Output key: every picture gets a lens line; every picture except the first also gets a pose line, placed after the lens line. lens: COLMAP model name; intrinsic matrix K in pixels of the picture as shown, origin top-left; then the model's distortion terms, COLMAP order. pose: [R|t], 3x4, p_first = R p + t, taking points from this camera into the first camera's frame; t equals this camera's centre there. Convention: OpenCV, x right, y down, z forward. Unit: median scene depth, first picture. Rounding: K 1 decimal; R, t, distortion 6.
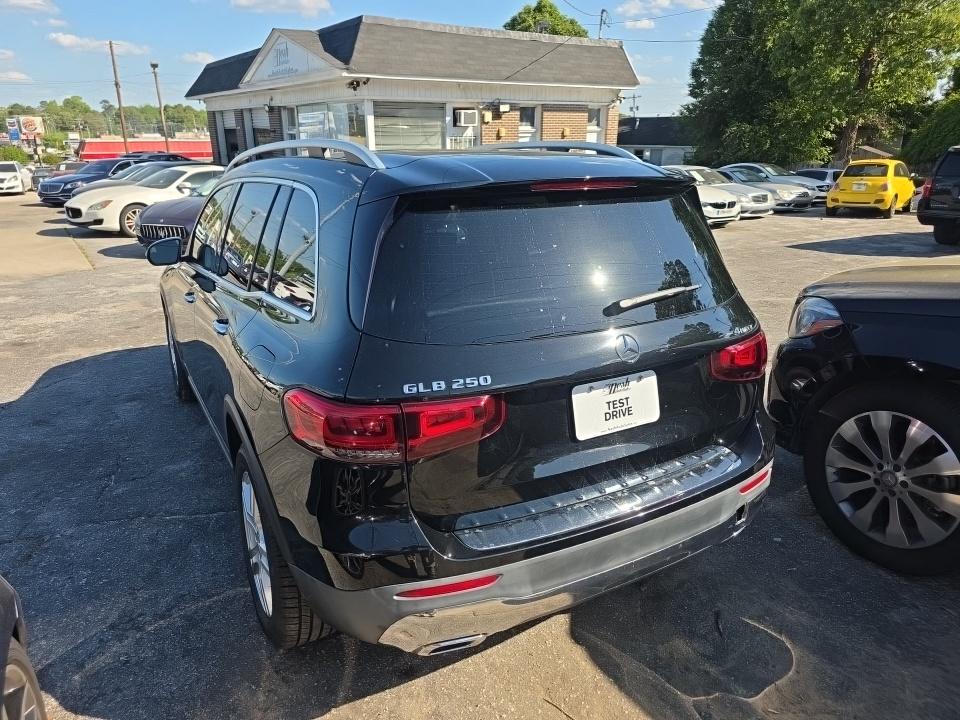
lens RADIAL K [[642.0, 0, 480.0], [0, 642.0, 360.0], [0, 0, 1]] dist [0.035256, -0.033079]
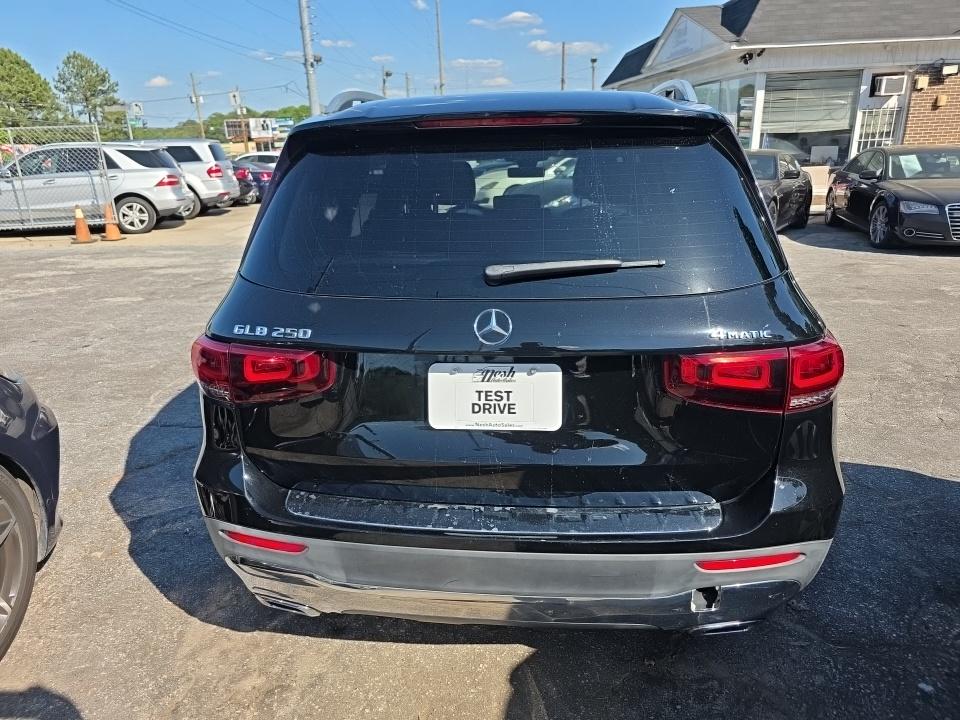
lens RADIAL K [[646.1, 0, 476.5], [0, 646.1, 346.1], [0, 0, 1]] dist [0.030819, -0.025810]
pose [[0.819628, 0.153086, -0.552065, 0.067438], [-0.153632, 0.987074, 0.045621, -0.002880], [0.551913, 0.047423, 0.832552, 0.033412]]
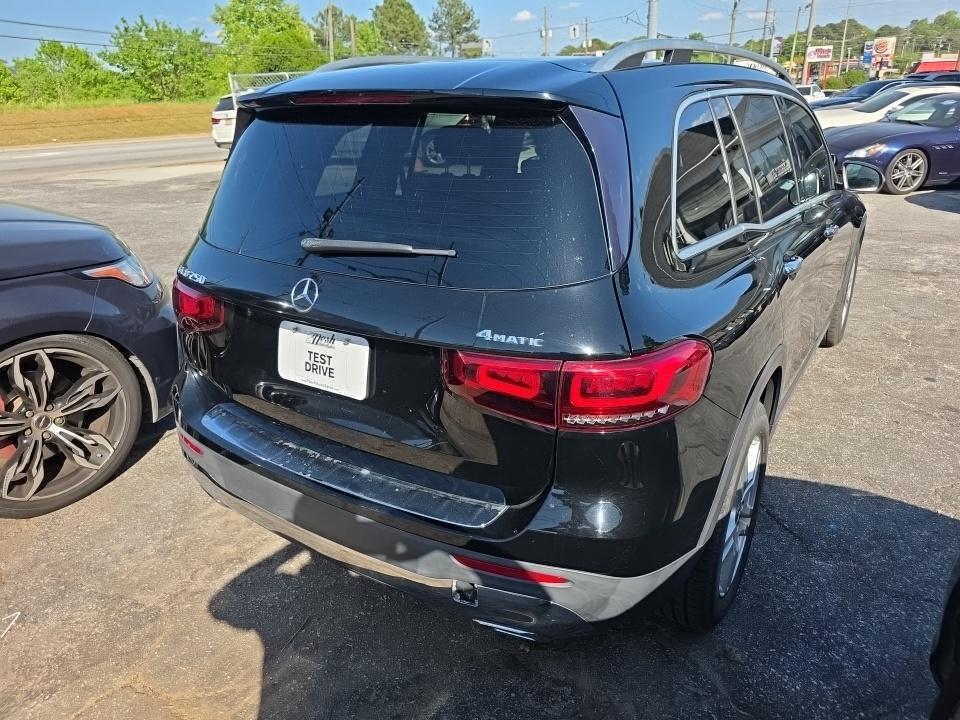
lens RADIAL K [[642.0, 0, 480.0], [0, 642.0, 360.0], [0, 0, 1]] dist [0.035256, -0.033079]
pose [[0.490254, 0.333119, -0.805408, 0.109313], [-0.246890, 0.939307, 0.238218, -0.020440], [0.835881, 0.082060, 0.542743, 0.075438]]
